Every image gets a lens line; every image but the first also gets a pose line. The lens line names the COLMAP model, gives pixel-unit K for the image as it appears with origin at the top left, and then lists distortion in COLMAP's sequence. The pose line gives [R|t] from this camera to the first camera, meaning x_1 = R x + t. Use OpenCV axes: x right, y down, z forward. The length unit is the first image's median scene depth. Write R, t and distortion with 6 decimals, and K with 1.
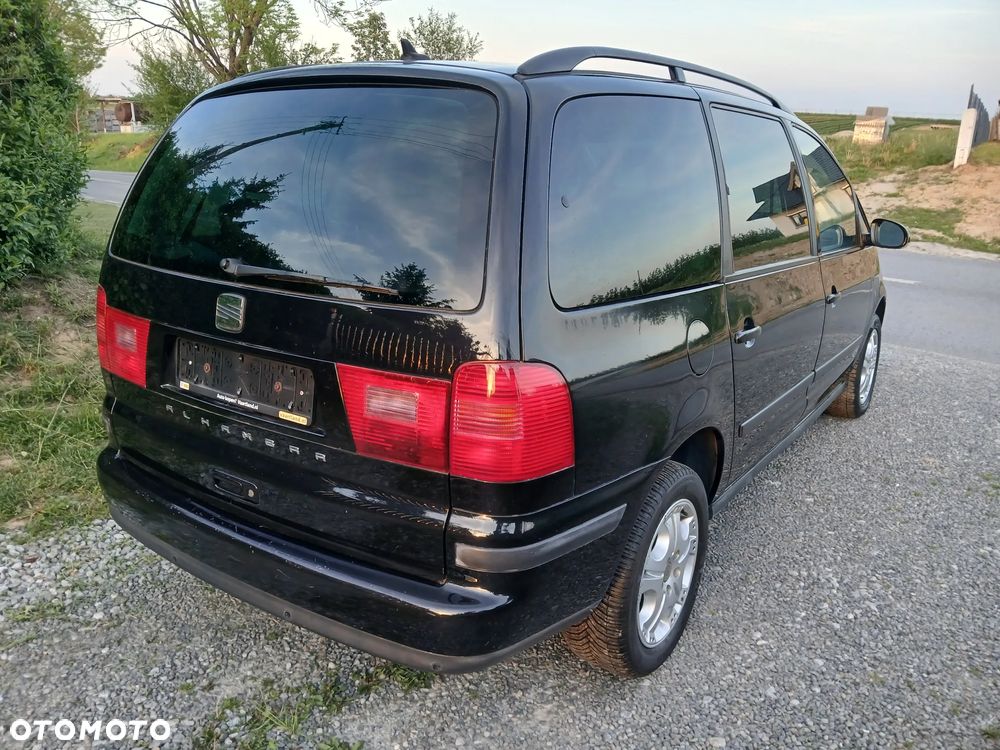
lens RADIAL K [[798.9, 0, 524.4], [0, 798.9, 376.0], [0, 0, 1]] dist [-0.018183, -0.009369]
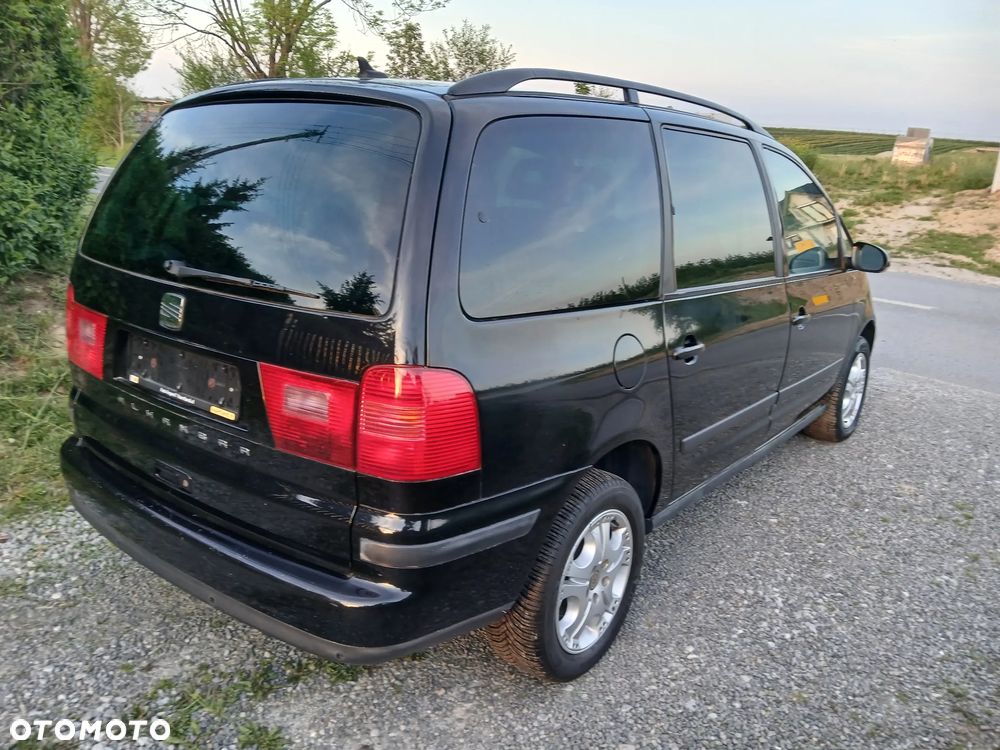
lens RADIAL K [[804.6, 0, 517.2], [0, 804.6, 373.3], [0, 0, 1]] dist [-0.002559, -0.035113]
pose [[0.998224, 0.038767, -0.045239, 0.114113], [-0.039618, 0.999052, -0.018055, 0.003029], [0.044496, 0.019815, 0.998813, -0.037928]]
